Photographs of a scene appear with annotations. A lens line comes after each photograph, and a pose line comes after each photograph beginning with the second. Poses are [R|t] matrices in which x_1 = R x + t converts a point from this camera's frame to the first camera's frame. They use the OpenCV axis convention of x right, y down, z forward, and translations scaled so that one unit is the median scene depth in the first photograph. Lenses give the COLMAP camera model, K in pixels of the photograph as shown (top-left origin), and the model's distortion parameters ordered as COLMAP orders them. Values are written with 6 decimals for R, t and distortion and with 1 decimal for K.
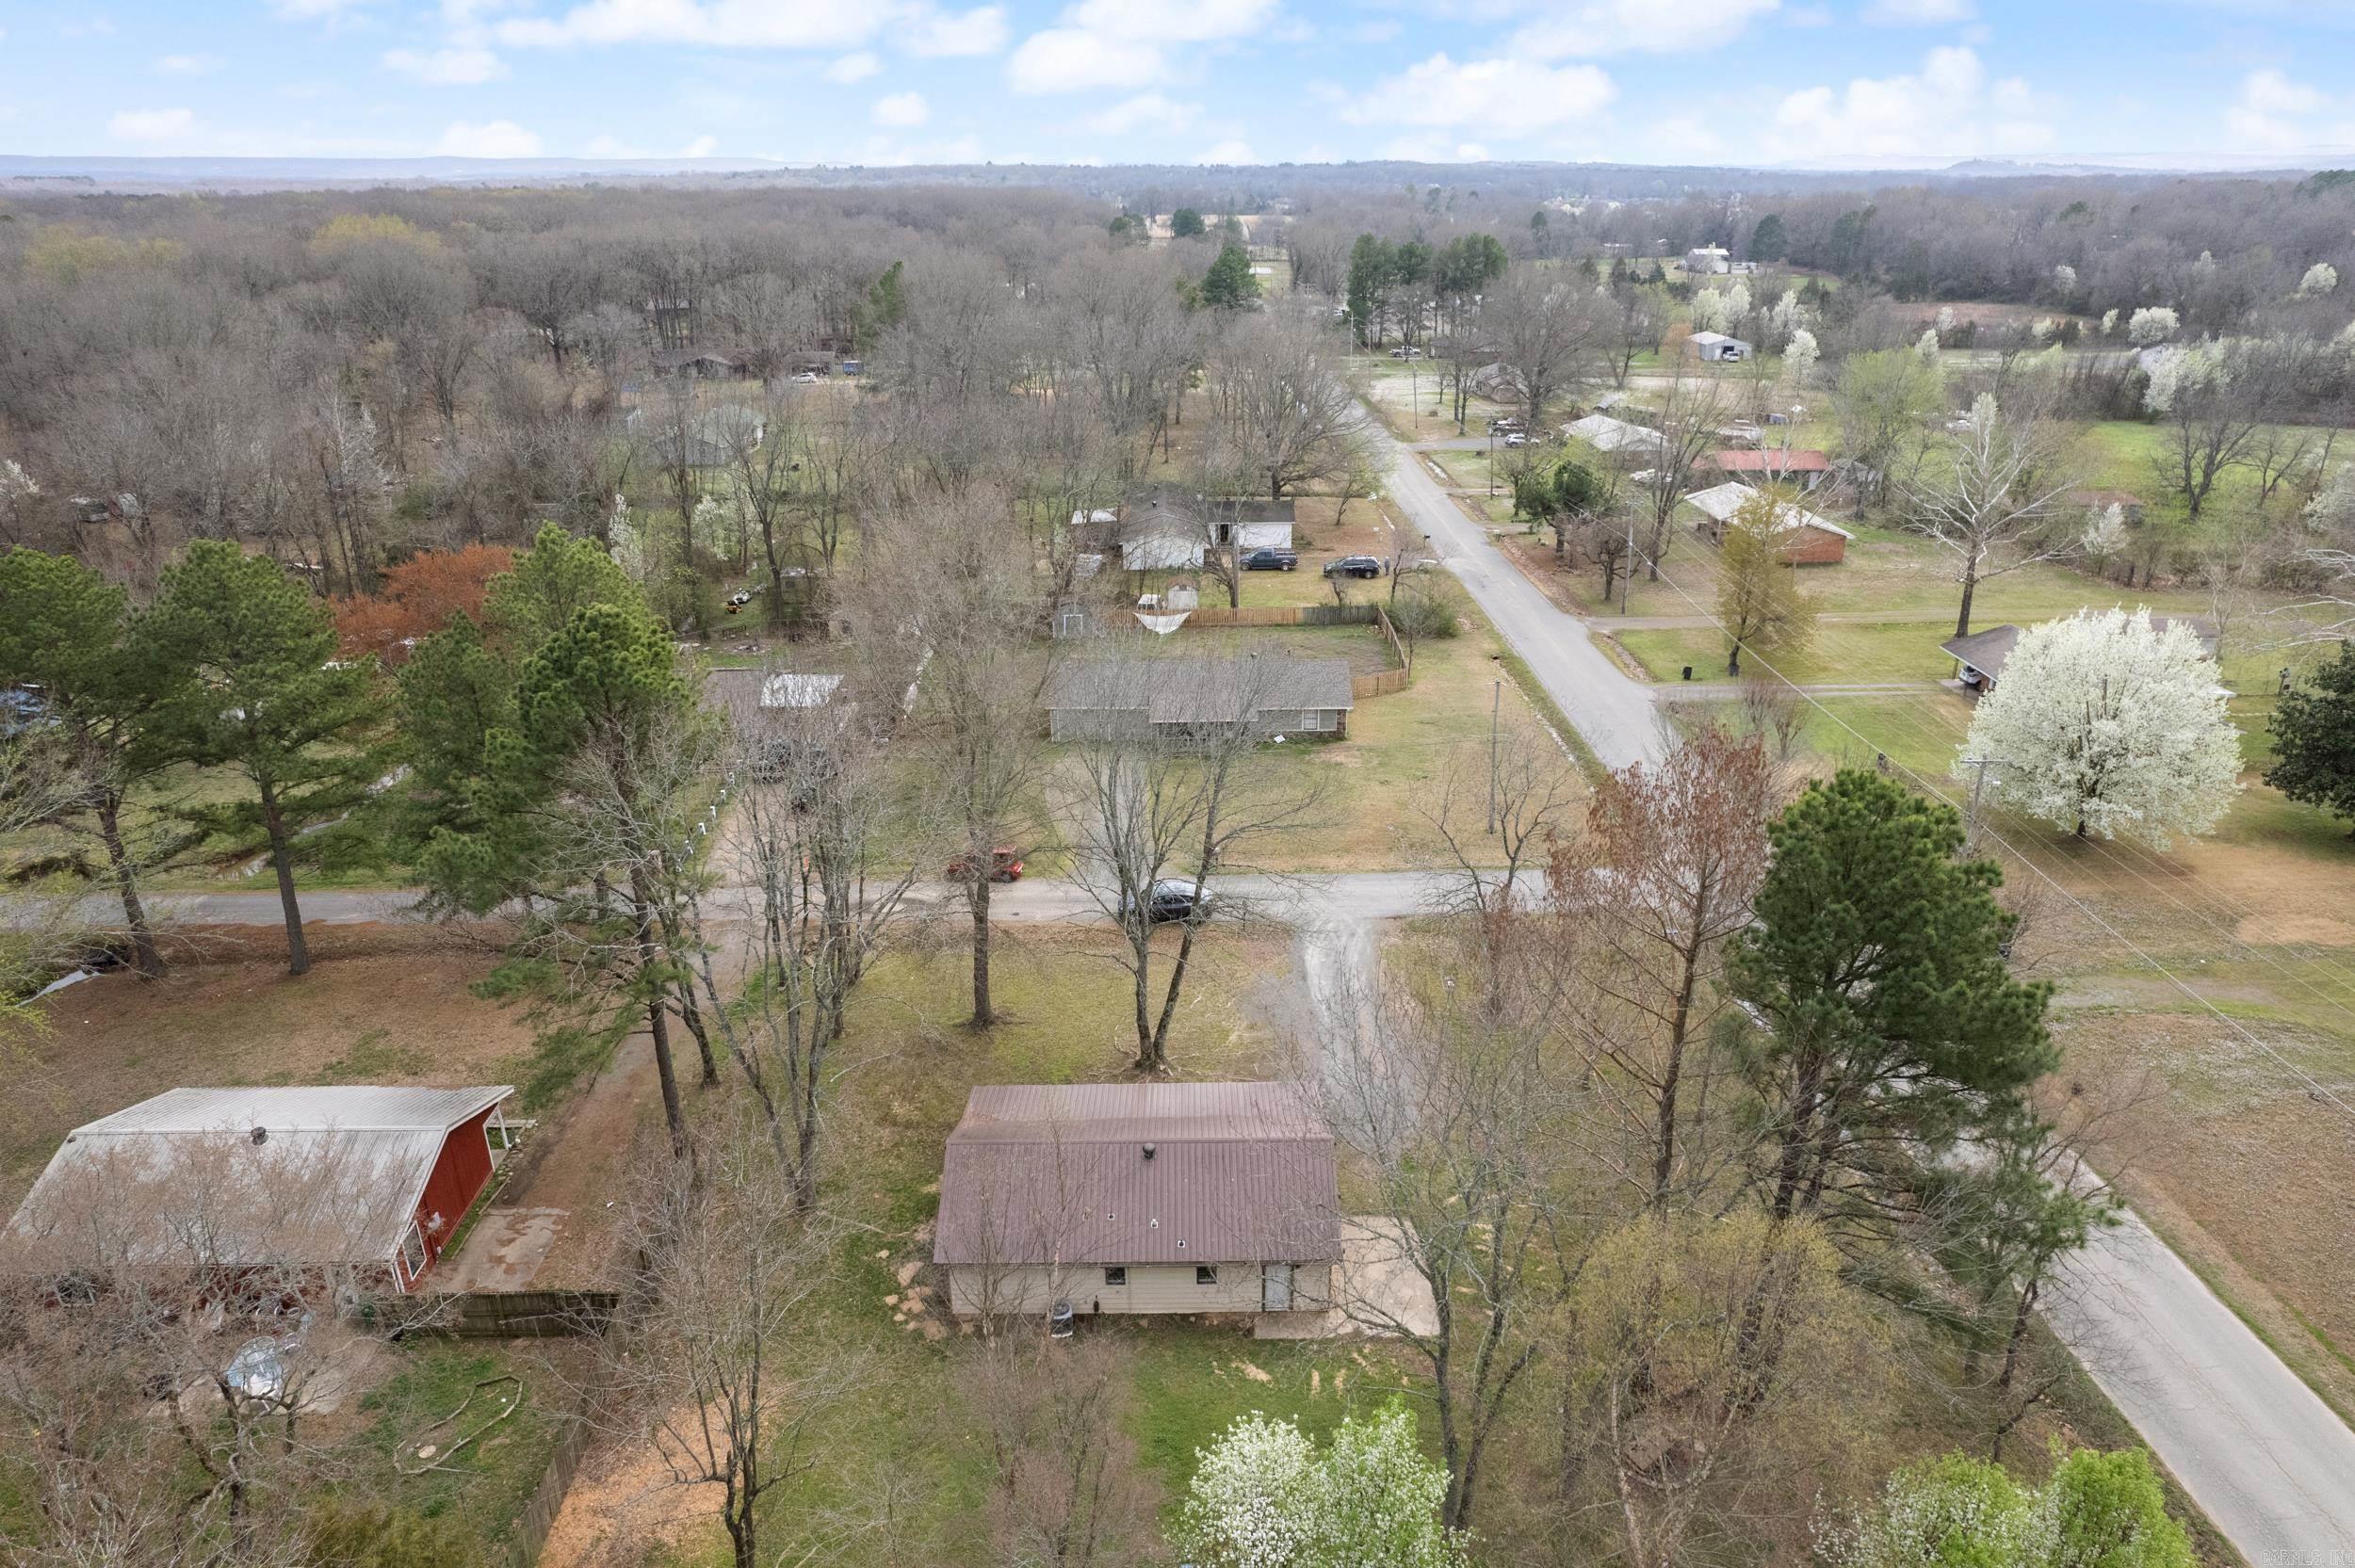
lens RADIAL K [[1518.1, 0, 1186.5], [0, 1518.1, 769.2], [0, 0, 1]] dist [-0.078576, 0.074343]
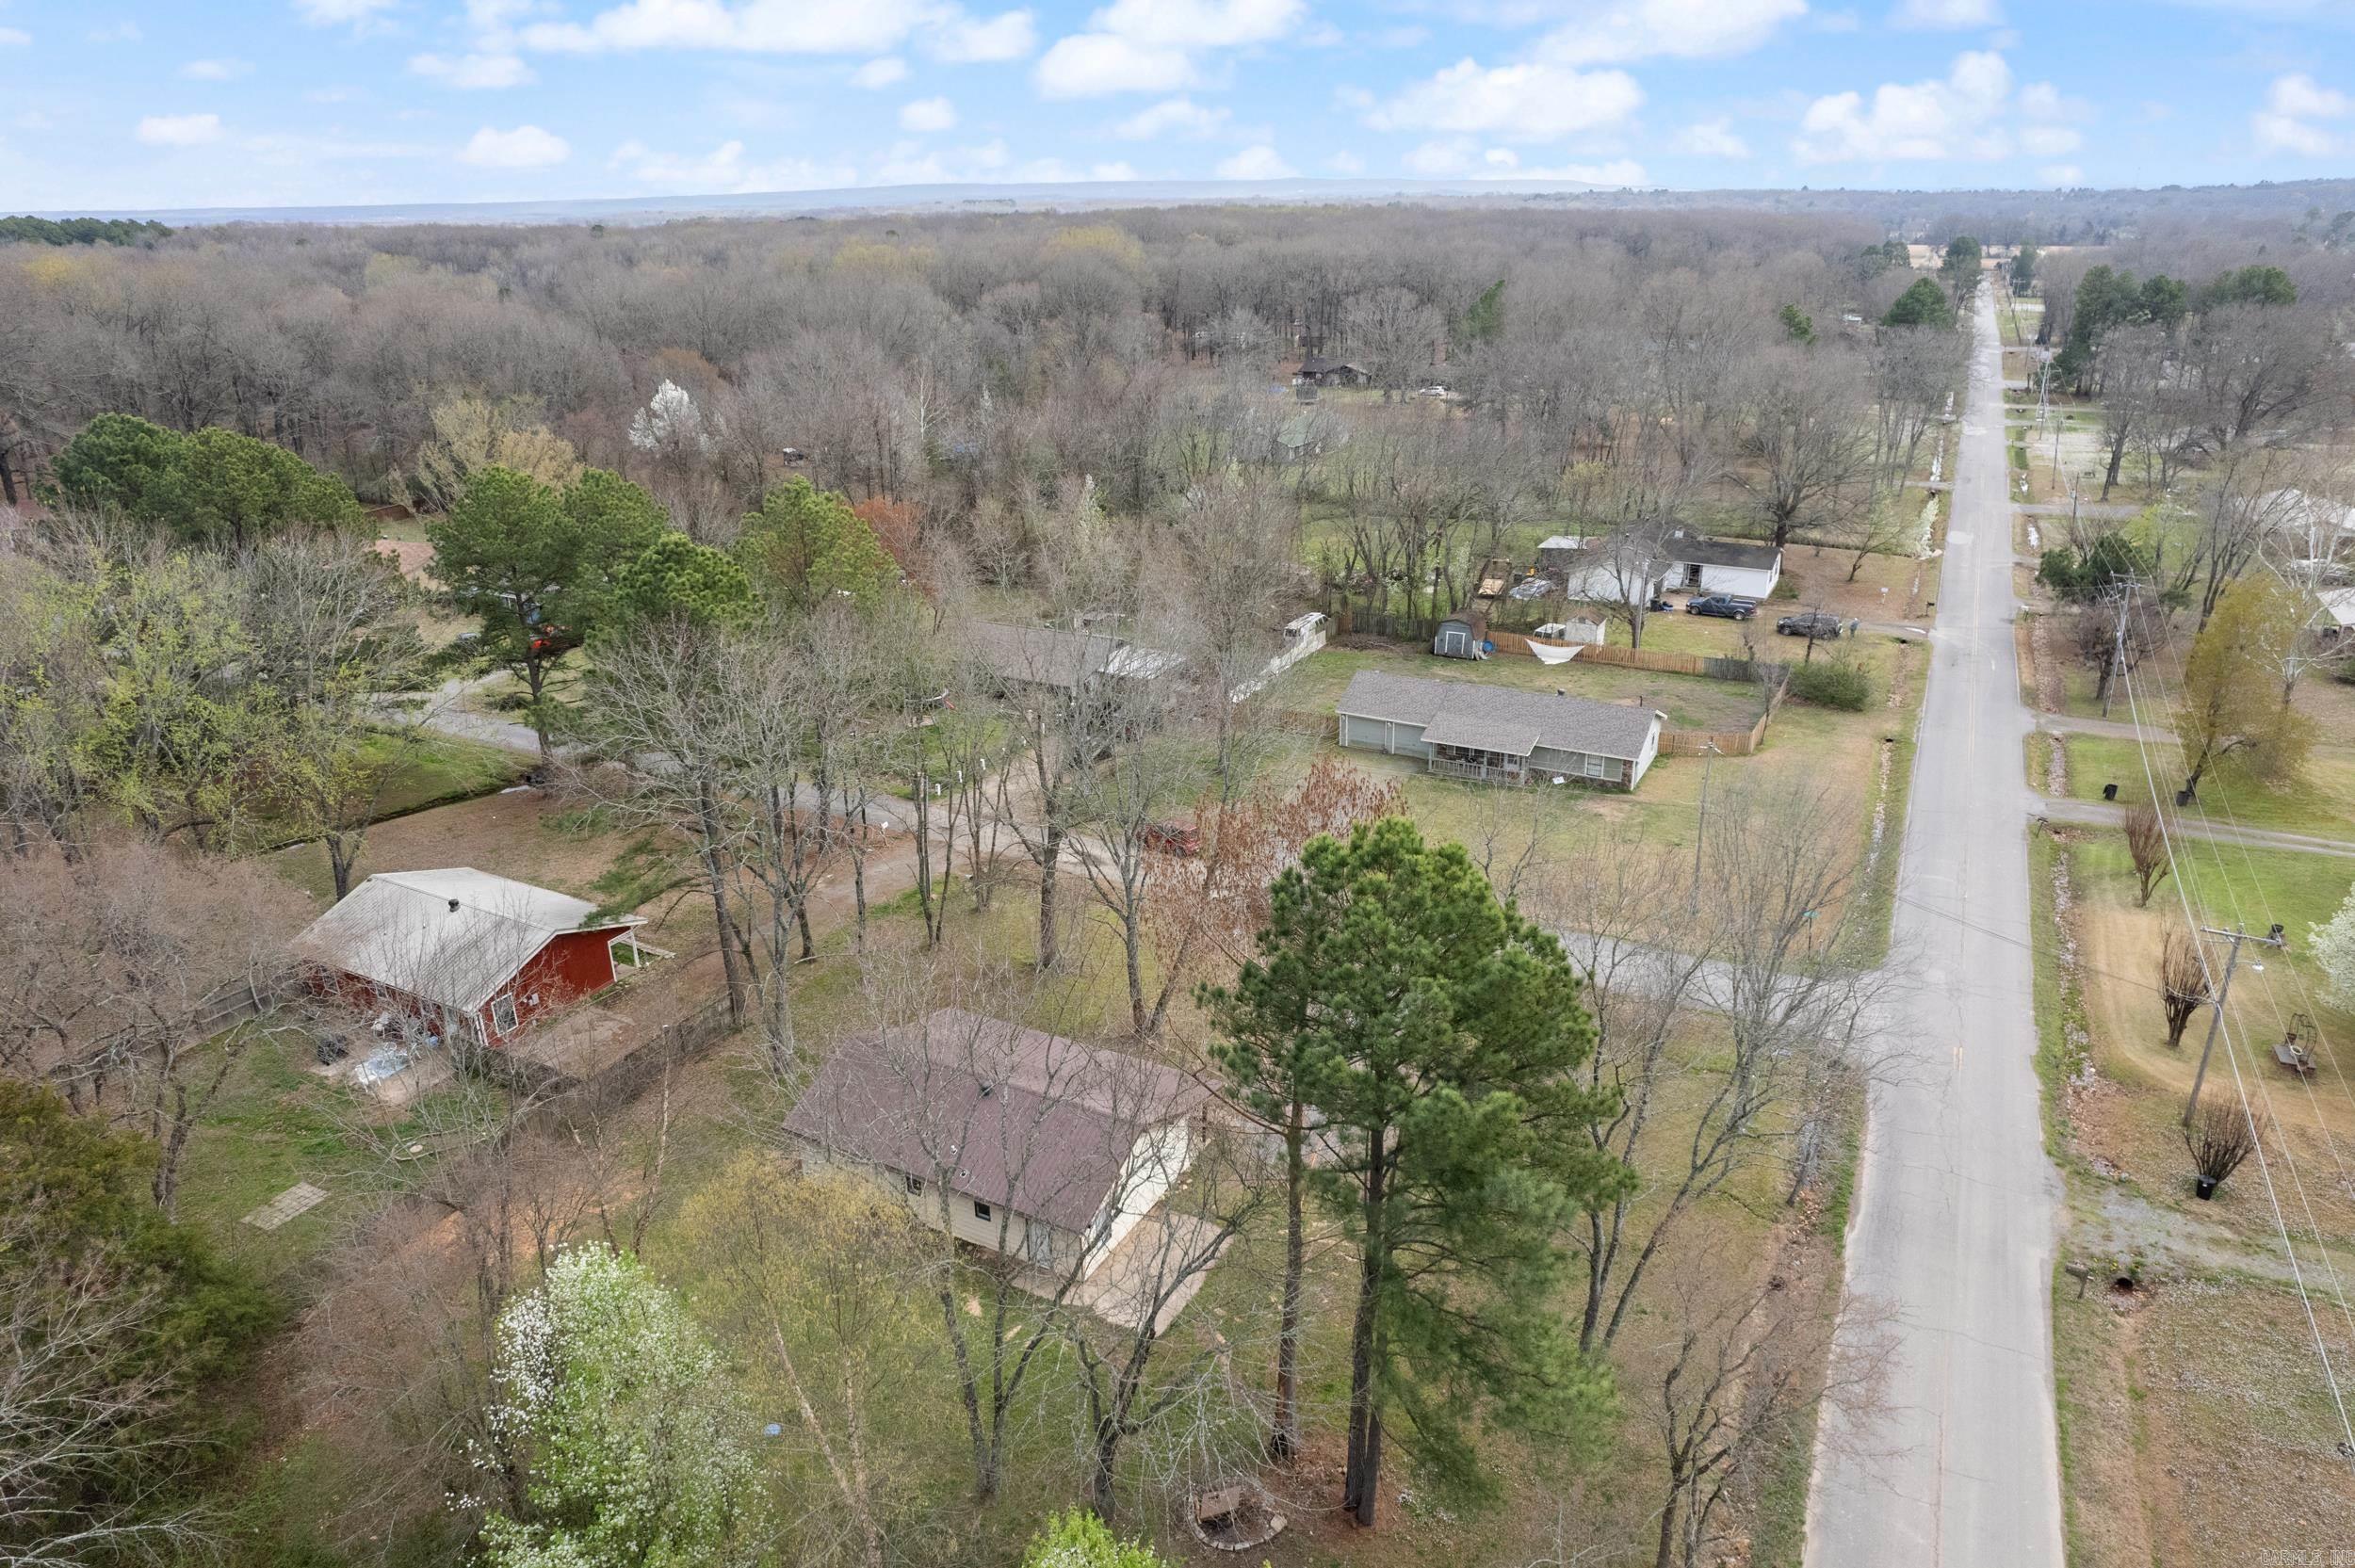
lens RADIAL K [[1518.1, 0, 1186.5], [0, 1518.1, 769.2], [0, 0, 1]] dist [-0.078576, 0.074343]
pose [[0.909562, 0.175953, -0.376481, 0.452812], [-0.179364, 0.983432, 0.026284, -0.020493], [0.374868, 0.043620, 0.926052, 0.058870]]
